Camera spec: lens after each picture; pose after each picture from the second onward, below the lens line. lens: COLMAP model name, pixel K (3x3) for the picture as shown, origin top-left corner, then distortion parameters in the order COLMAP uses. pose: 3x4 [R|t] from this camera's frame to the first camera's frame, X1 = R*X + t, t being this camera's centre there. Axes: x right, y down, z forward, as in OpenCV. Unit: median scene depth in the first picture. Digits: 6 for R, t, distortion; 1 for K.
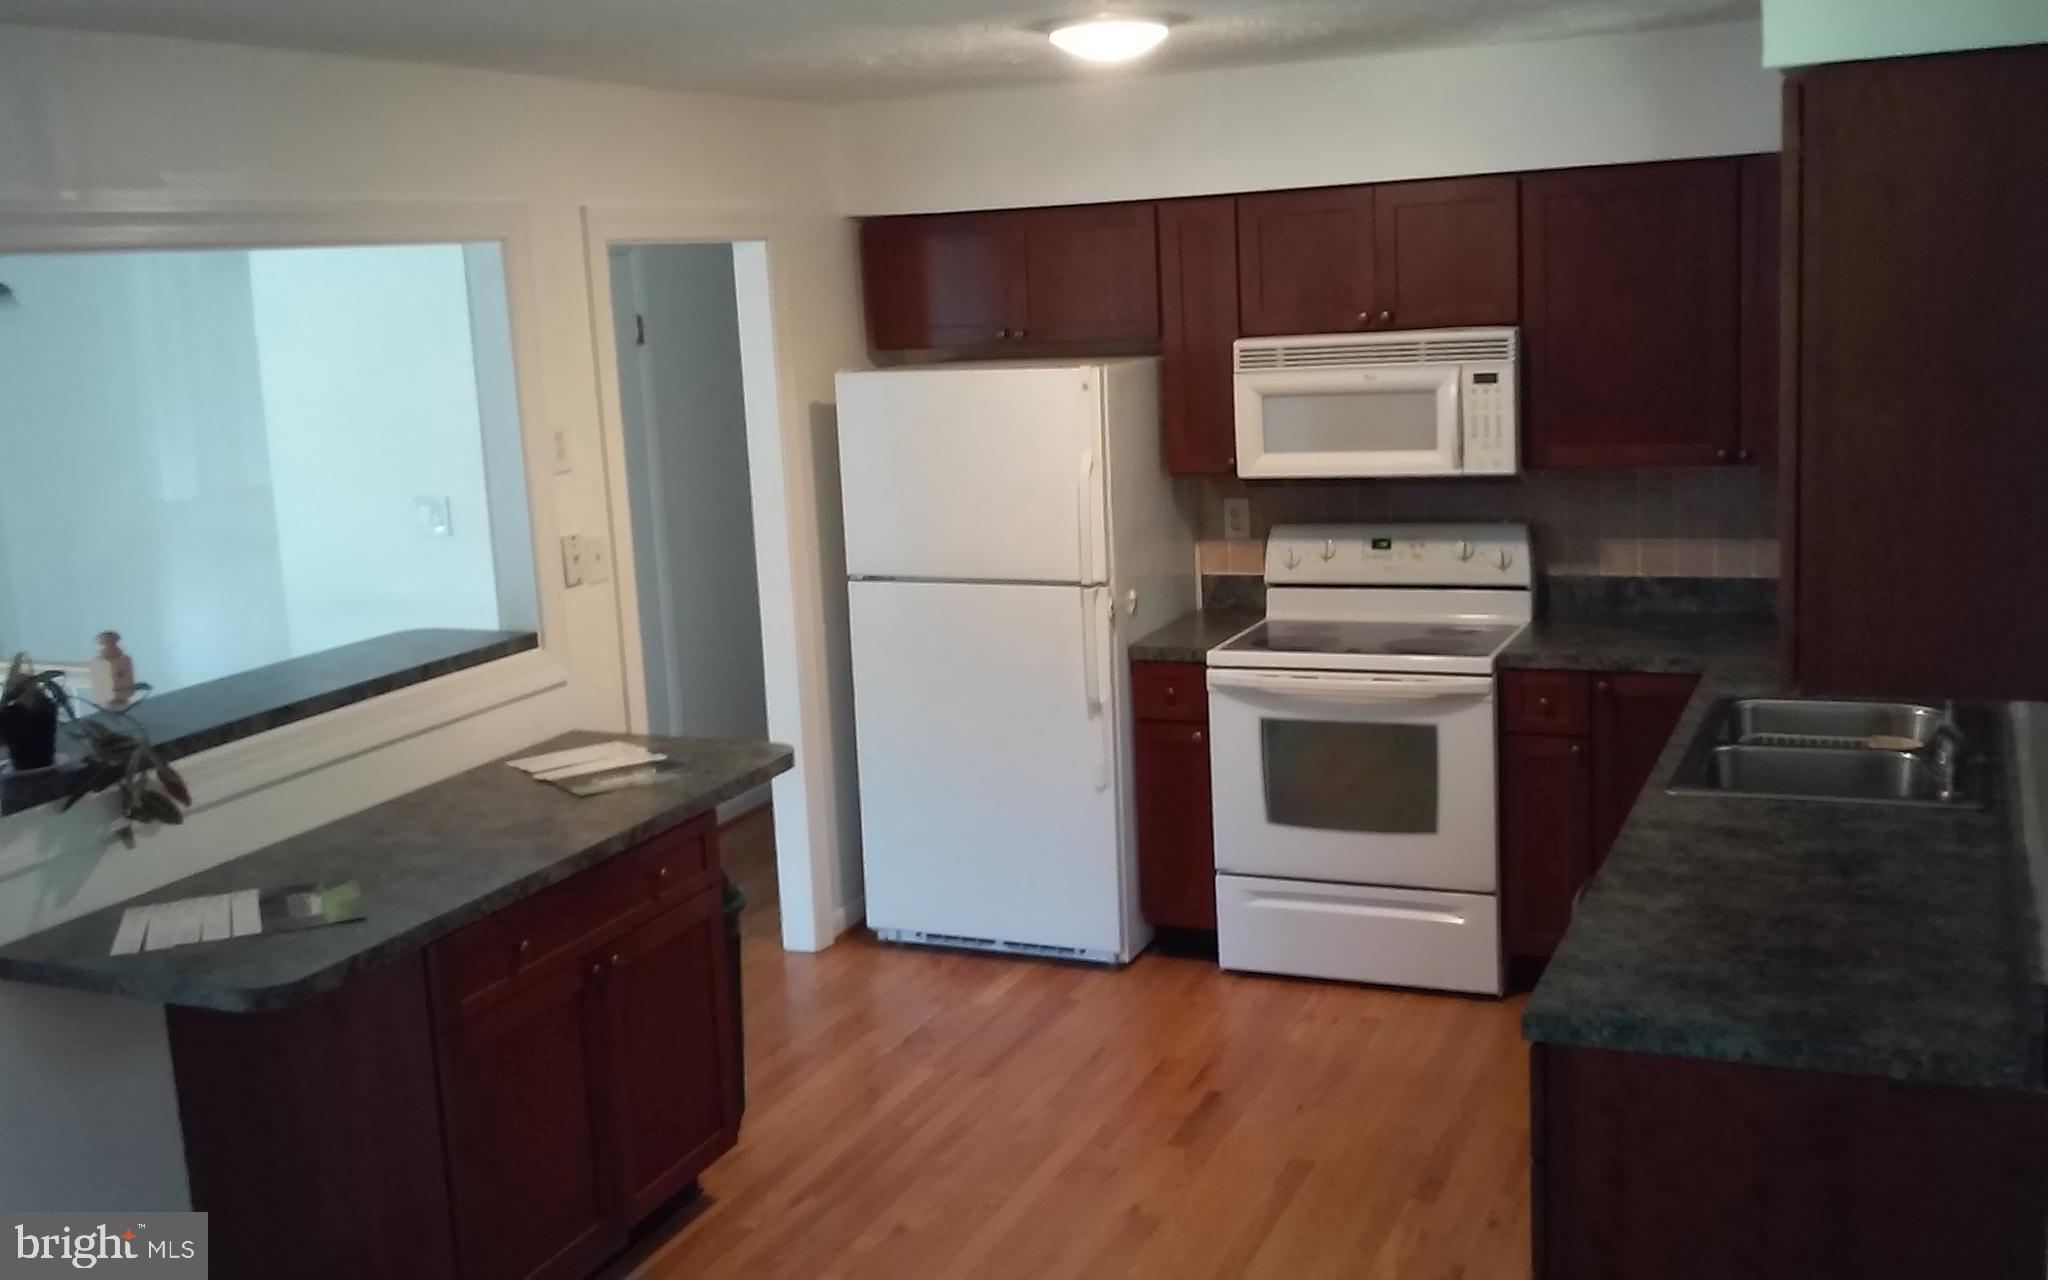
lens RADIAL K [[2050.7, 0, 1024.0], [0, 2050.7, 640.0], [0, 0, 1]] dist [0.179621, -0.646077]
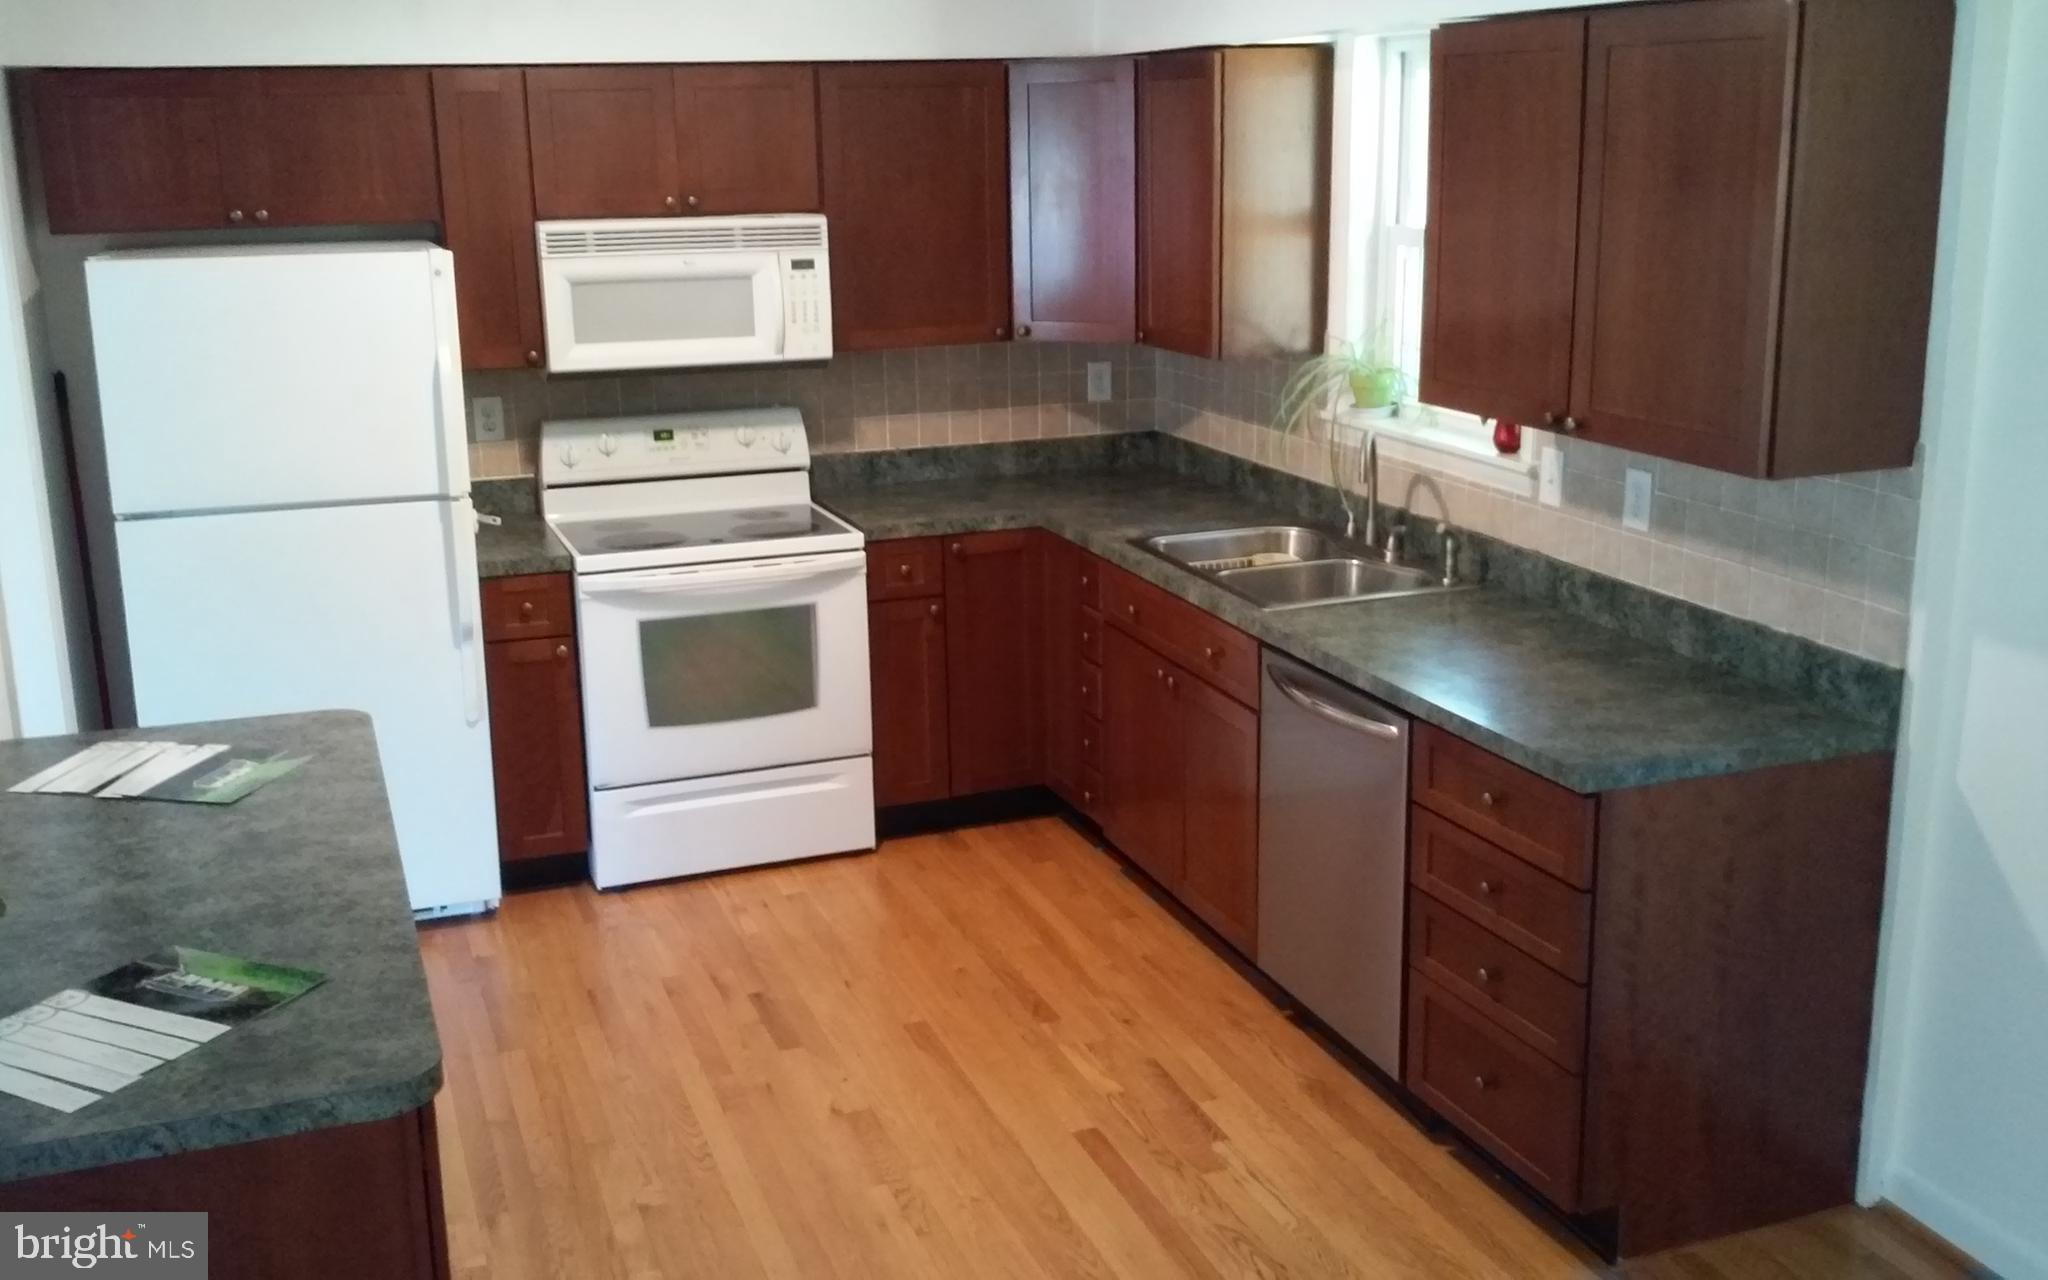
lens RADIAL K [[2014.6, 0, 1024.0], [0, 2014.6, 640.0], [0, 0, 1]] dist [0.128896, -0.385962]
pose [[0.714421, -0.132163, 0.687121, -0.406320], [0.102254, 0.991177, 0.084330, -0.014394], [-0.692204, 0.010013, 0.721632, 0.192869]]
